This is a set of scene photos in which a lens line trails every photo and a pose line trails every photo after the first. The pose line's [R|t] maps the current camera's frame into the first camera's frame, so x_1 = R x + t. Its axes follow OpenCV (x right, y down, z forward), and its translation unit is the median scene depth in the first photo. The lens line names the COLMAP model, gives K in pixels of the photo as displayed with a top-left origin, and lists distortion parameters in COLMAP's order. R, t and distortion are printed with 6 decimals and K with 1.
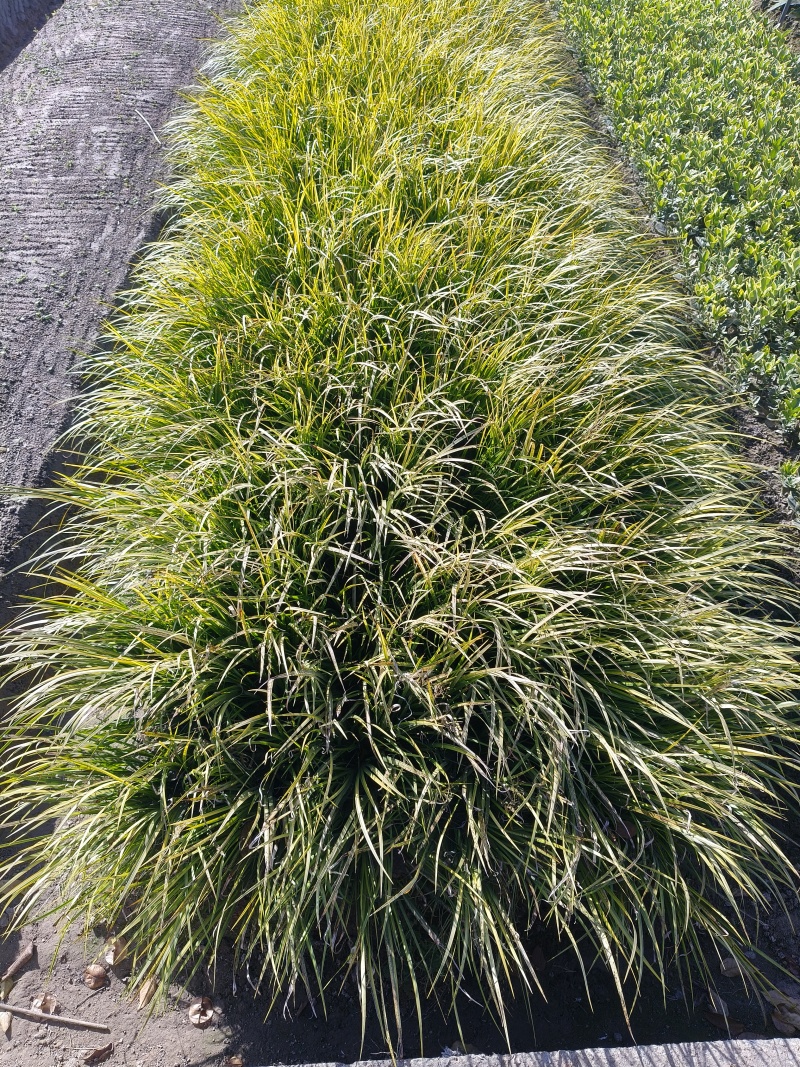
lens RADIAL K [[804.1, 0, 401.0], [0, 804.1, 536.8], [0, 0, 1]] dist [0.007181, -0.028147]
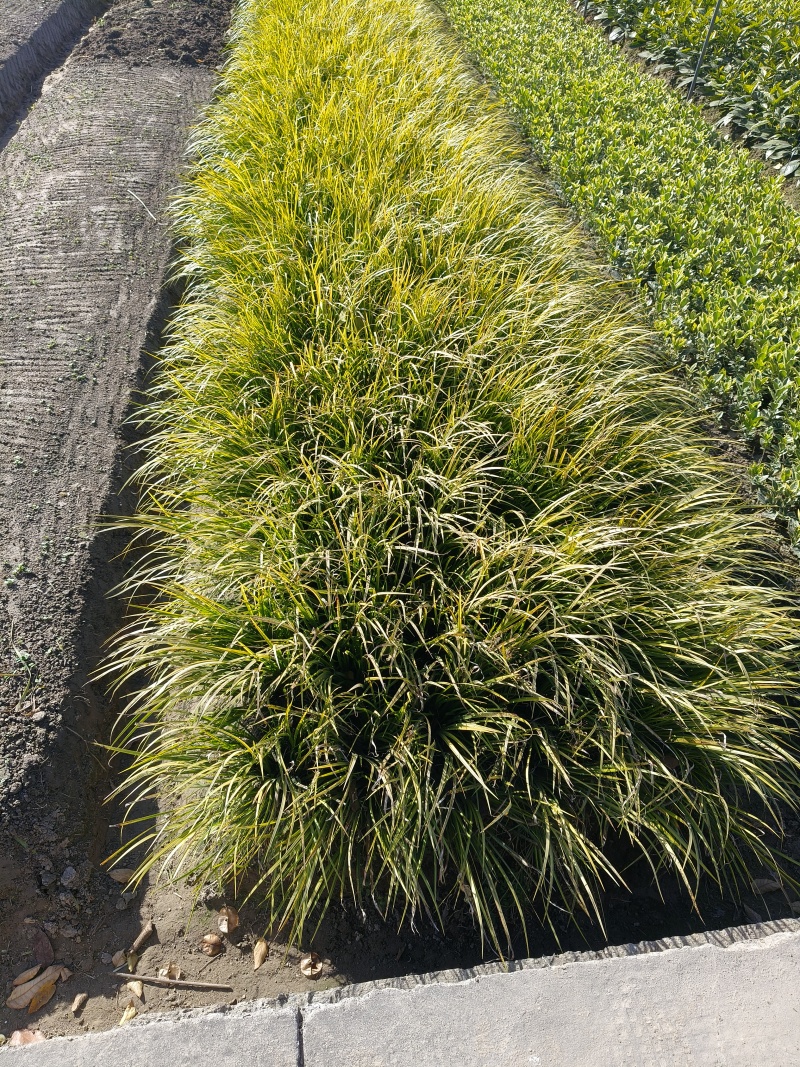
lens RADIAL K [[804.1, 0, 401.3], [0, 804.1, 529.5], [0, 0, 1]] dist [0.007181, -0.028147]
pose [[0.995806, -0.062843, 0.066495, -0.138159], [0.067720, 0.994969, -0.073833, 0.065370], [-0.061521, 0.078027, 0.995051, -0.150976]]
